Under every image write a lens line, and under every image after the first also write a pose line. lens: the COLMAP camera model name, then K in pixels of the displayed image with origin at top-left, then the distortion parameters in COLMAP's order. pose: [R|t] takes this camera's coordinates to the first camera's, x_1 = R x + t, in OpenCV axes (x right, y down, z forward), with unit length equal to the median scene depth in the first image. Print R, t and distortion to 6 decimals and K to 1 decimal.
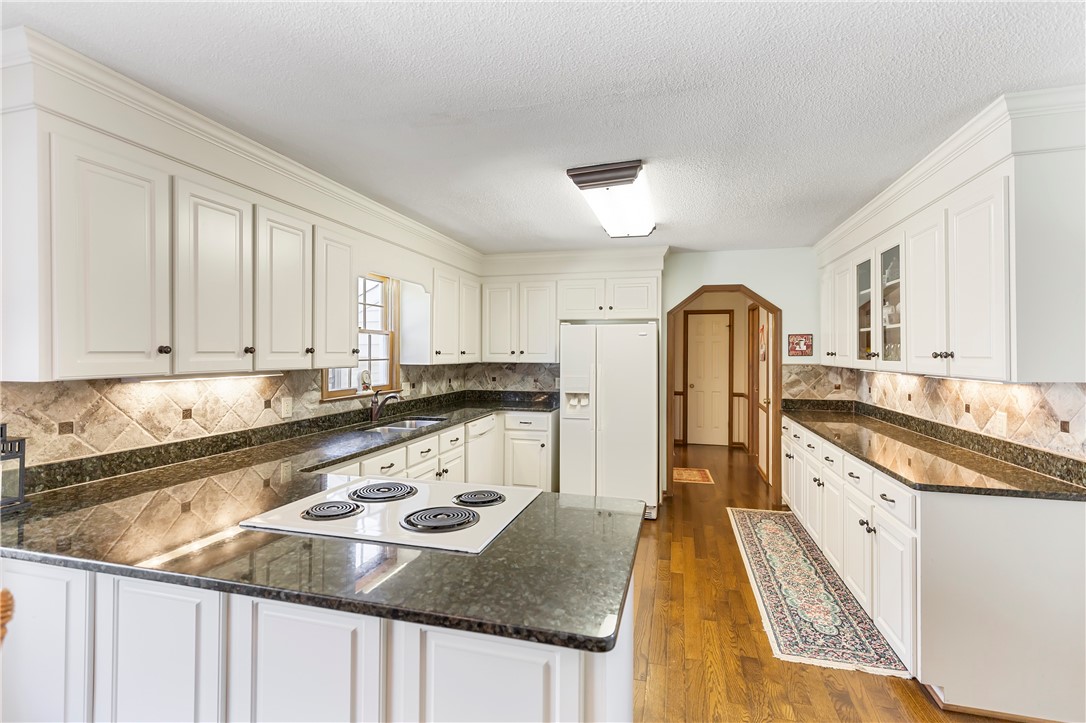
lens RADIAL K [[488.6, 0, 547.5], [0, 488.6, 352.2], [0, 0, 1]] dist [0.004073, 0.001176]
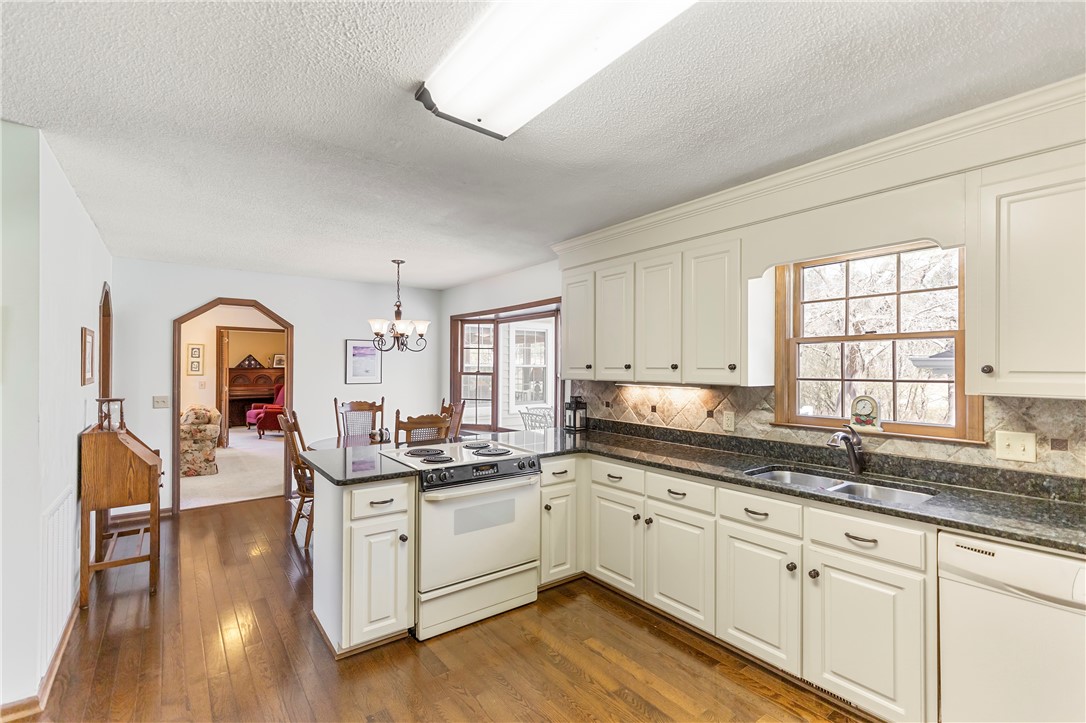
lens RADIAL K [[488.6, 0, 551.7], [0, 488.6, 365.2], [0, 0, 1]] dist [0.004073, 0.001176]
pose [[-0.602400, -0.008957, -0.798144, 0.457534], [-0.004583, 0.999959, -0.007763, 0.002273], [0.798181, -0.001019, -0.602416, 1.135952]]
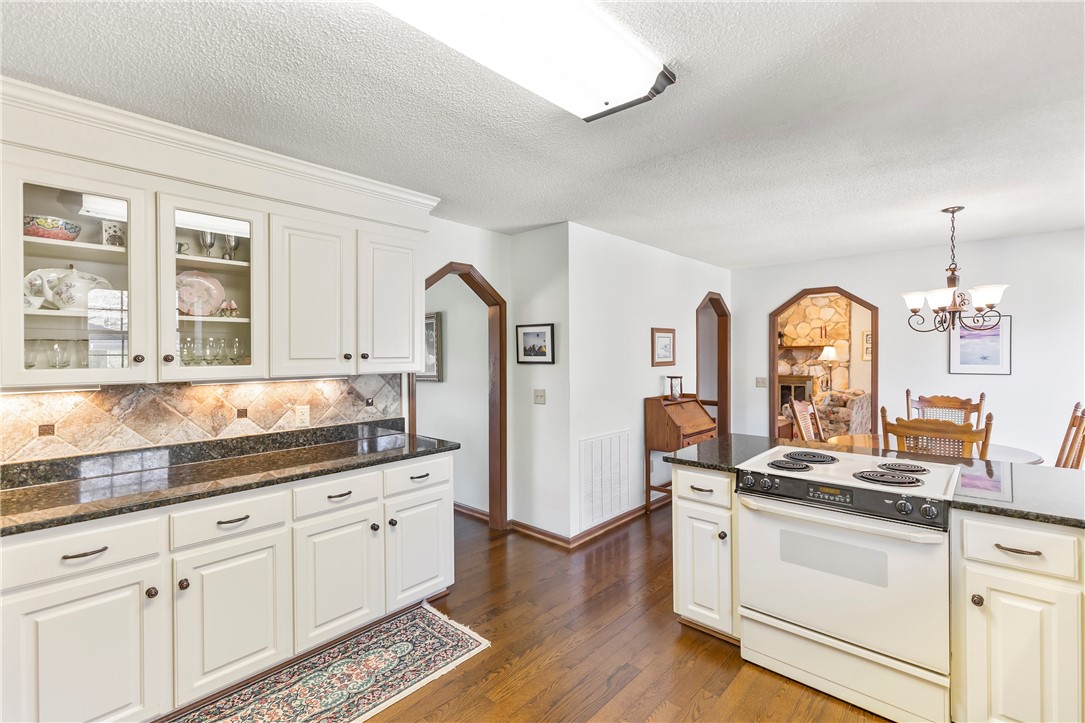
lens RADIAL K [[488.1, 0, 551.0], [0, 488.1, 352.7], [0, 0, 1]] dist [0.004073, 0.001176]
pose [[-0.893111, 0.000212, 0.449836, -0.079994], [0.000579, 1.000000, 0.000677, -0.002222], [-0.449836, 0.000865, -0.893111, 1.242358]]
